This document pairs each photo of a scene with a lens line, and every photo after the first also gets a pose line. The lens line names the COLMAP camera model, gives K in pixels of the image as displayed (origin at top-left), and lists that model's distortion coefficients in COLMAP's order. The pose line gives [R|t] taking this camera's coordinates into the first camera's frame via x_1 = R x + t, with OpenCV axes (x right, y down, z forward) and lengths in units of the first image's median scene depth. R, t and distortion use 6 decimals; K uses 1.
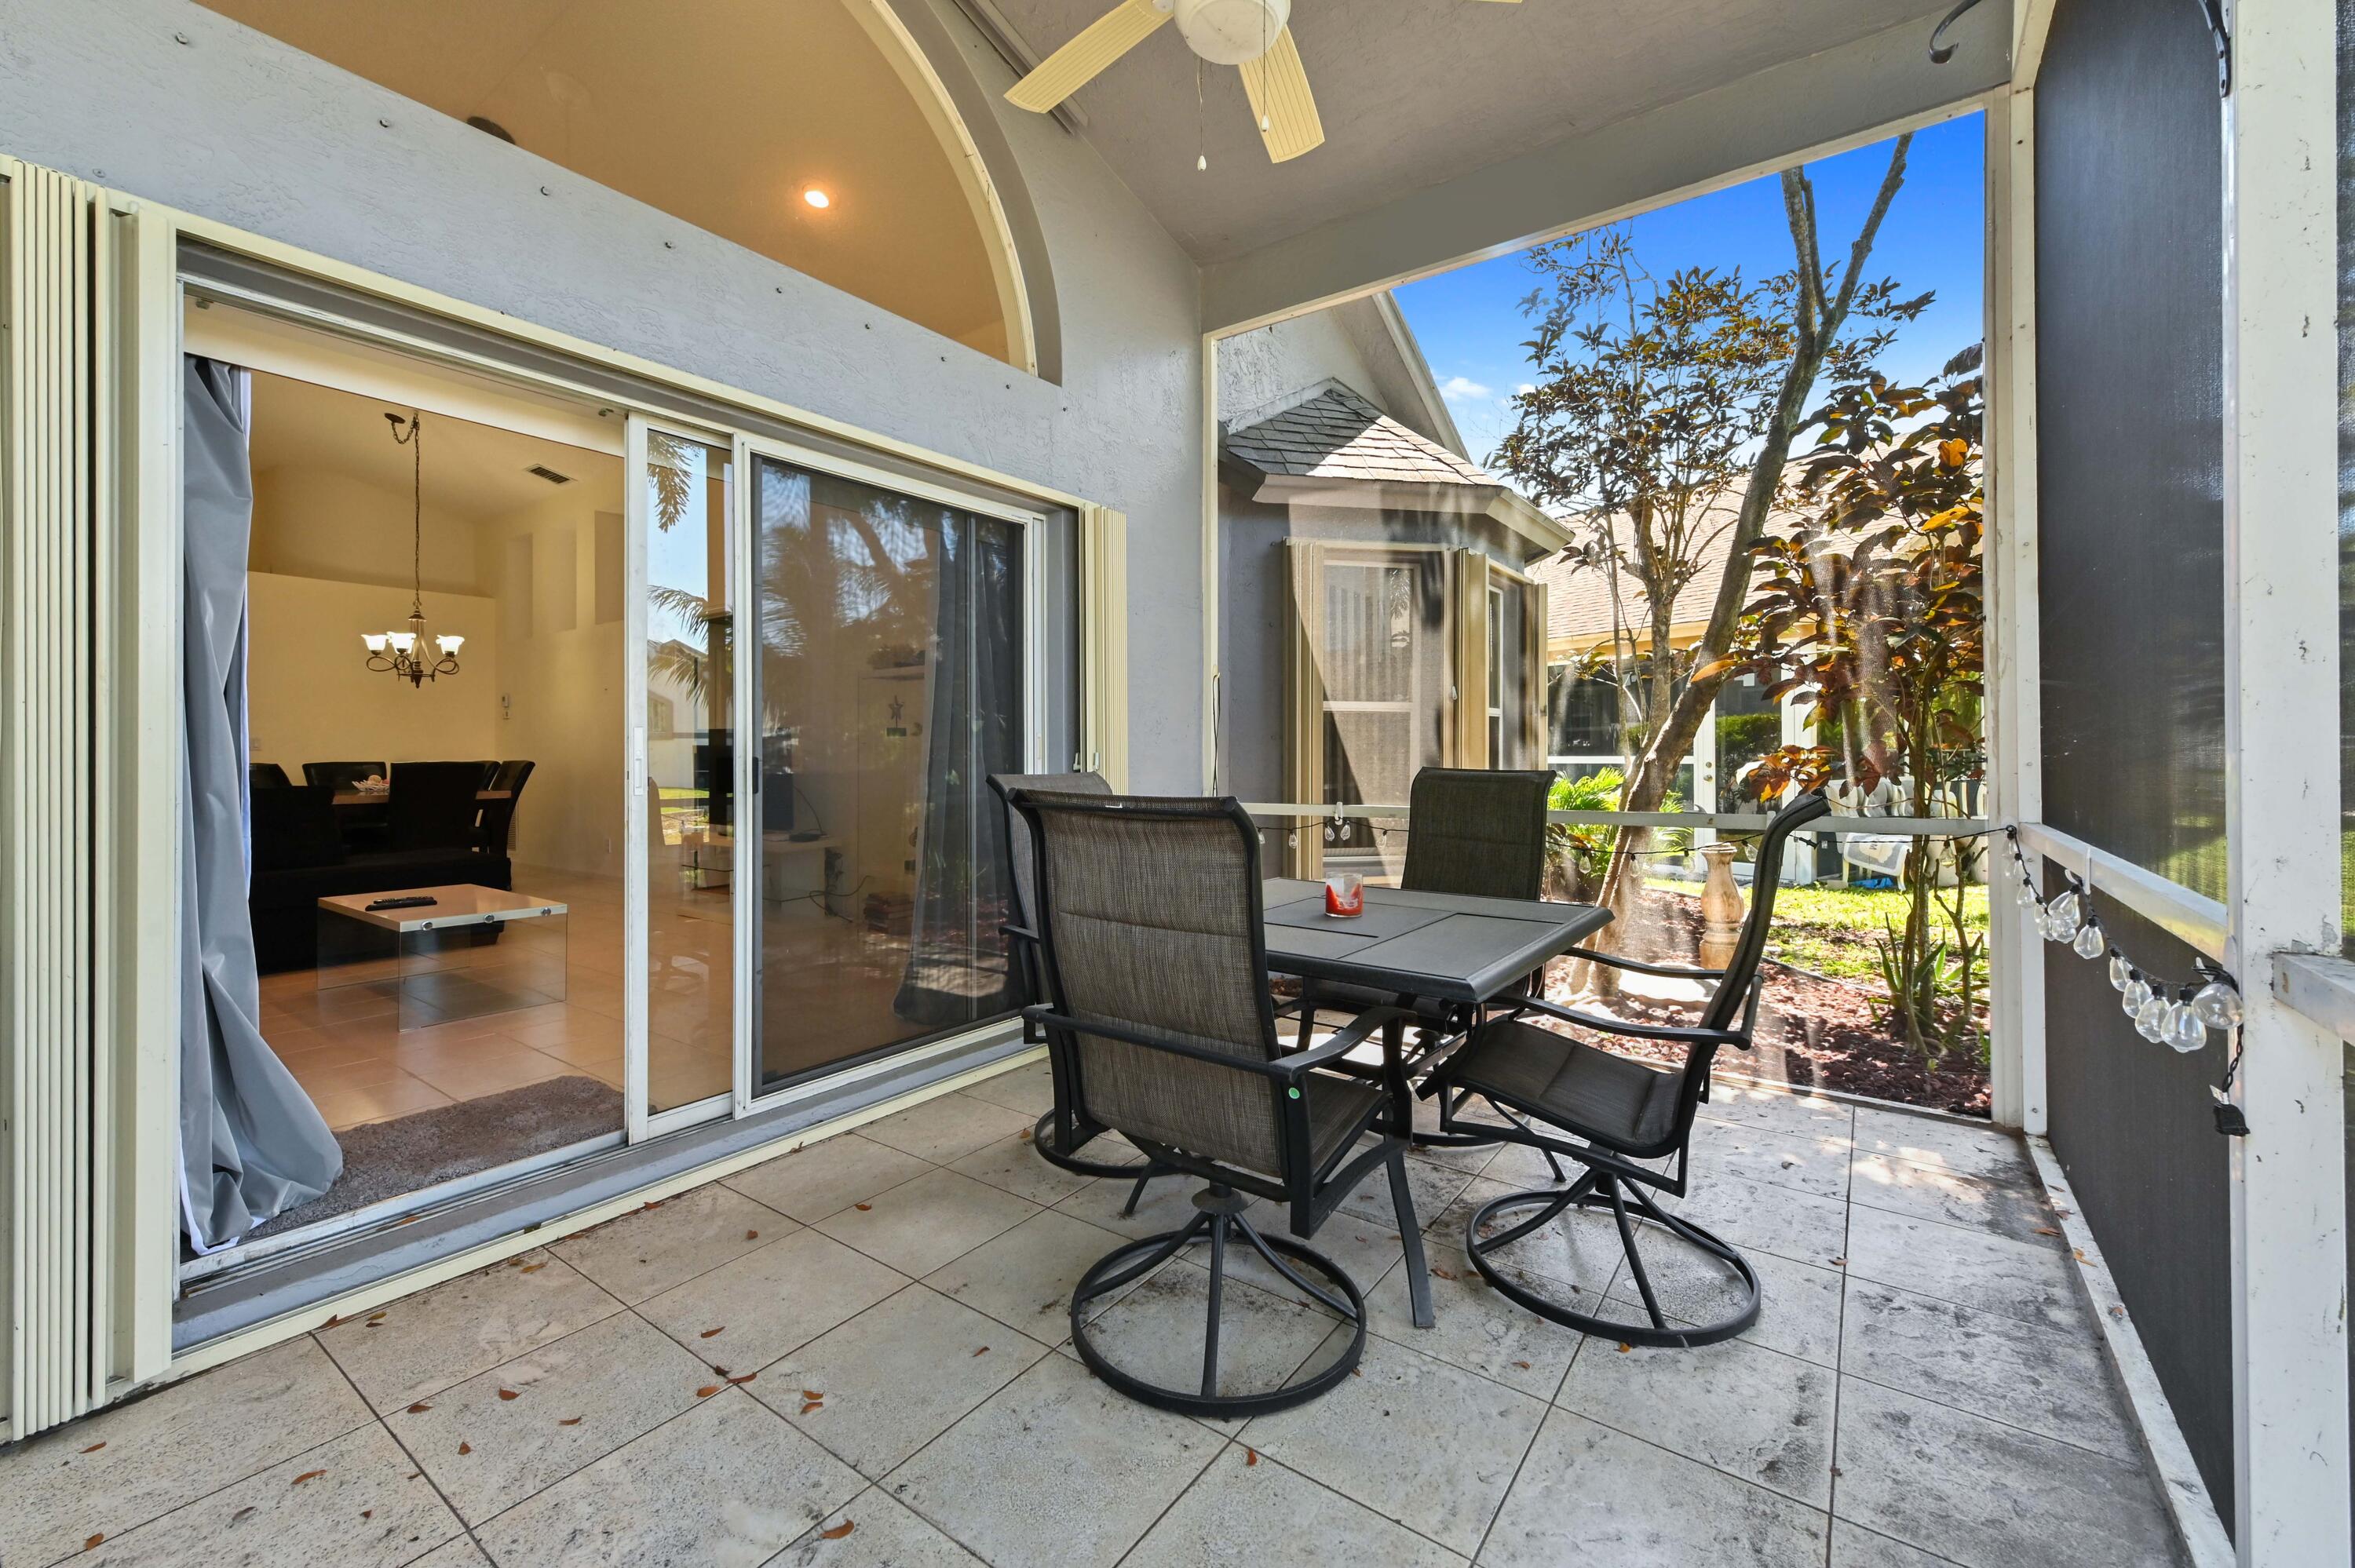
lens RADIAL K [[958.1, 0, 1181.0], [0, 958.1, 772.5], [0, 0, 1]] dist [0.000673, 0.000022]
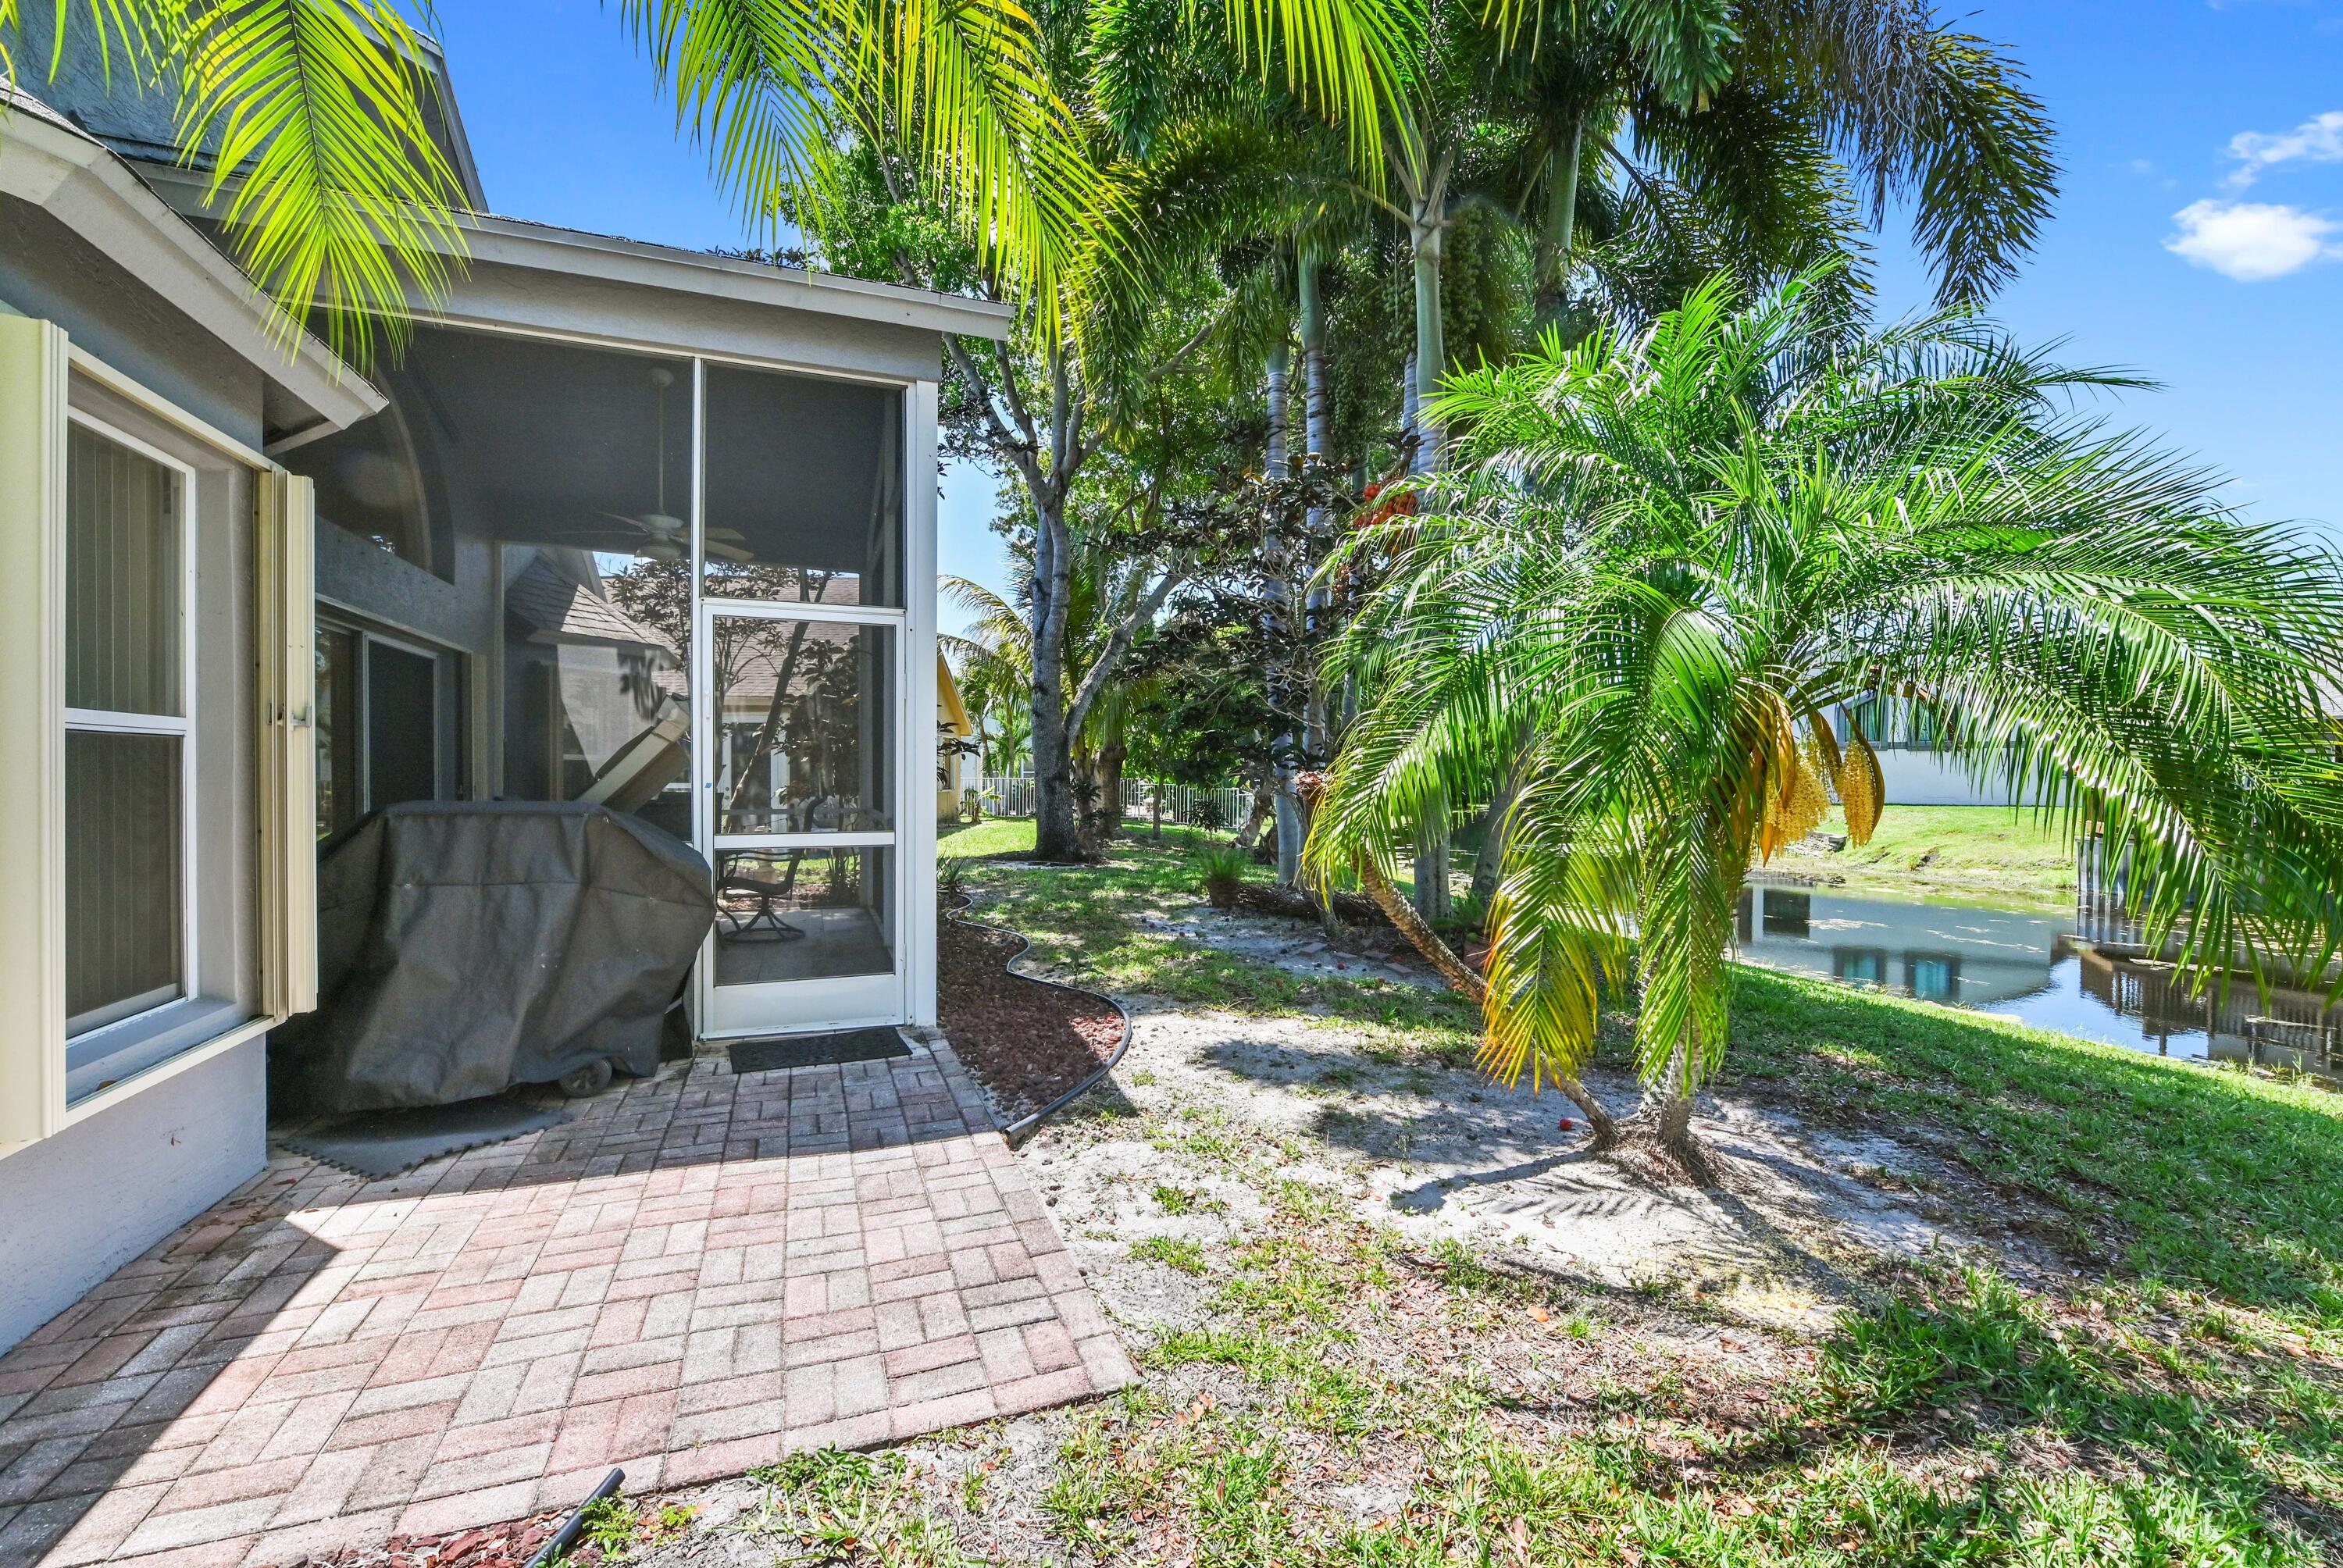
lens RADIAL K [[953.3, 0, 1167.0], [0, 953.3, 782.3], [0, 0, 1]] dist [0.000673, 0.000022]
pose [[0.553016, -0.007465, 0.833137, -0.813139], [0.005428, 0.999971, 0.005358, -0.025053], [-0.833153, 0.001559, 0.553040, -1.060035]]
